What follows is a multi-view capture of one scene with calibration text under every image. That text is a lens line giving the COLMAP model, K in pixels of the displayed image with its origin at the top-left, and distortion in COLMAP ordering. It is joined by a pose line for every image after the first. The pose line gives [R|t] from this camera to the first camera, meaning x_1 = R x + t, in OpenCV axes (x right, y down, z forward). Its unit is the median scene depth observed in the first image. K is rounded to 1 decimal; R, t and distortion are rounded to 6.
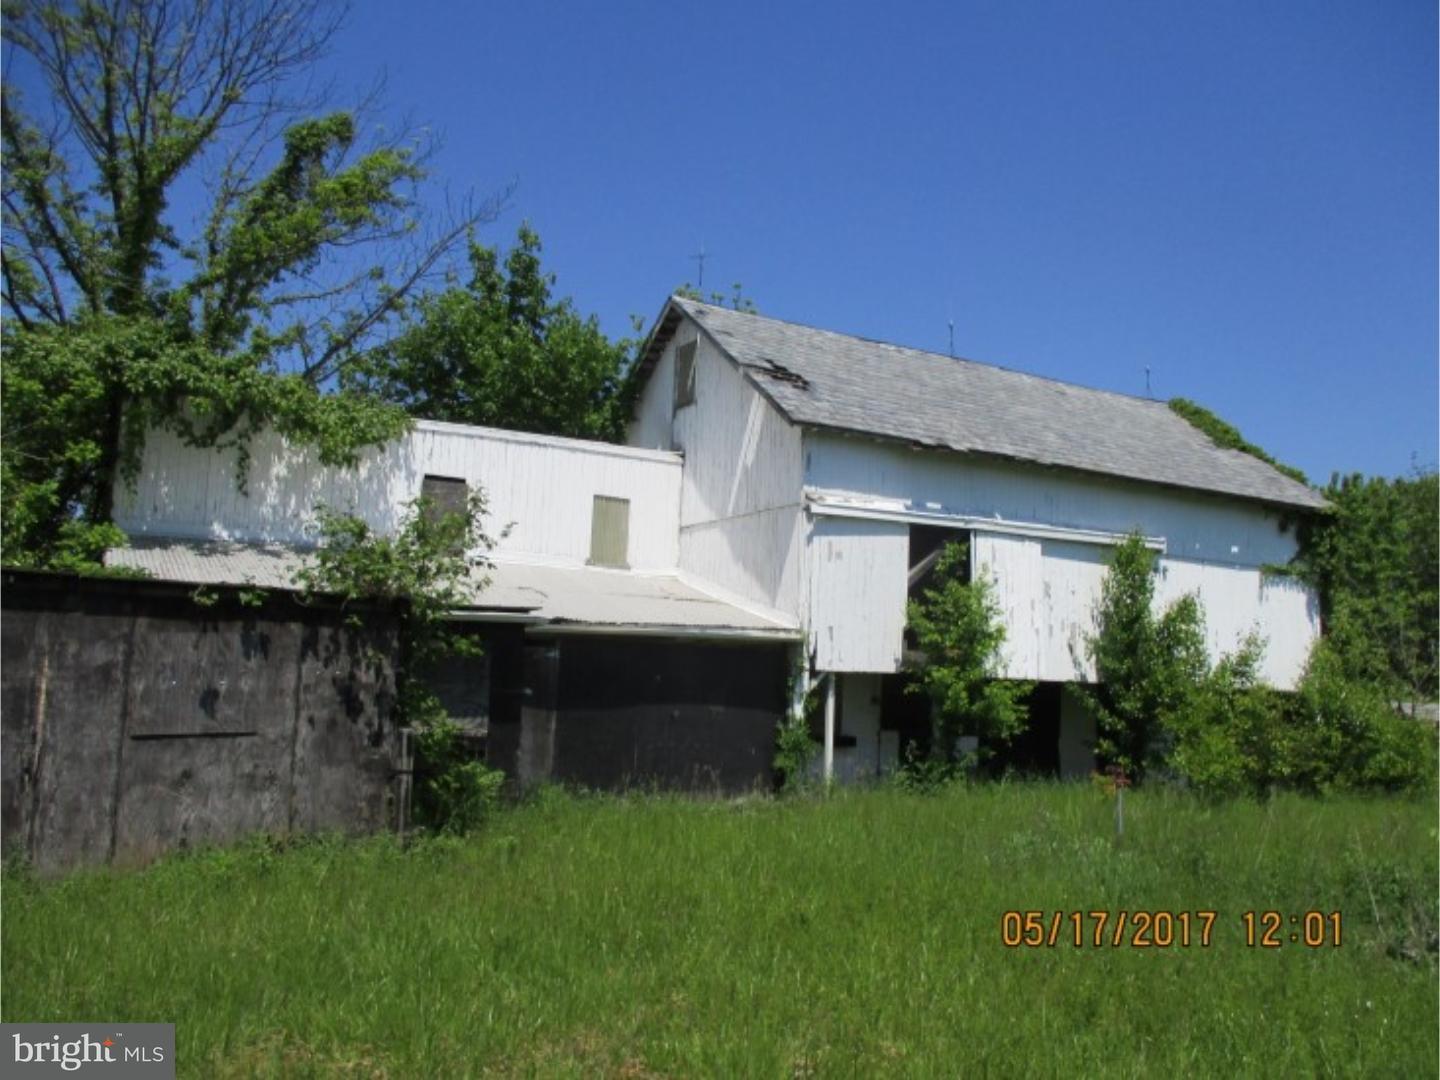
lens RADIAL K [[1155.4, 0, 720.0], [0, 1155.4, 540.0], [0, 0, 1]] dist [-0.037960, -0.000802]
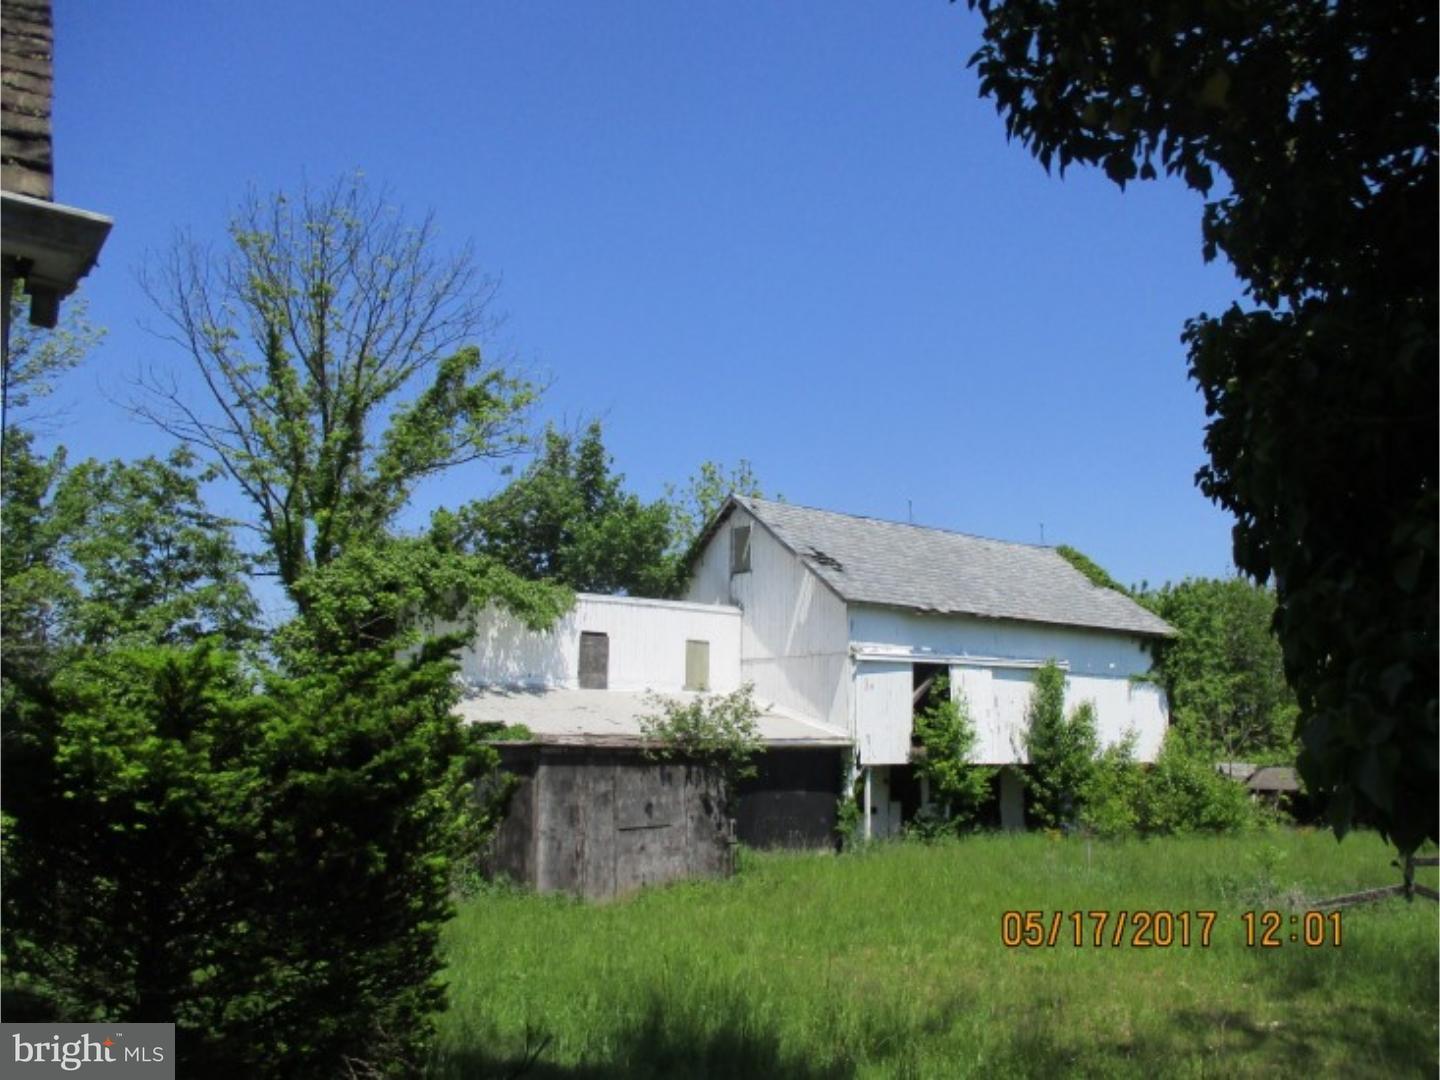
lens RADIAL K [[1114.6, 0, 720.0], [0, 1114.6, 540.0], [0, 0, 1]] dist [-0.072364, 0.003286]
pose [[0.993126, 0.000783, 0.117044, -0.238383], [0.005607, 0.998511, -0.054257, -0.090611], [-0.116912, 0.054540, 0.991644, -0.382500]]
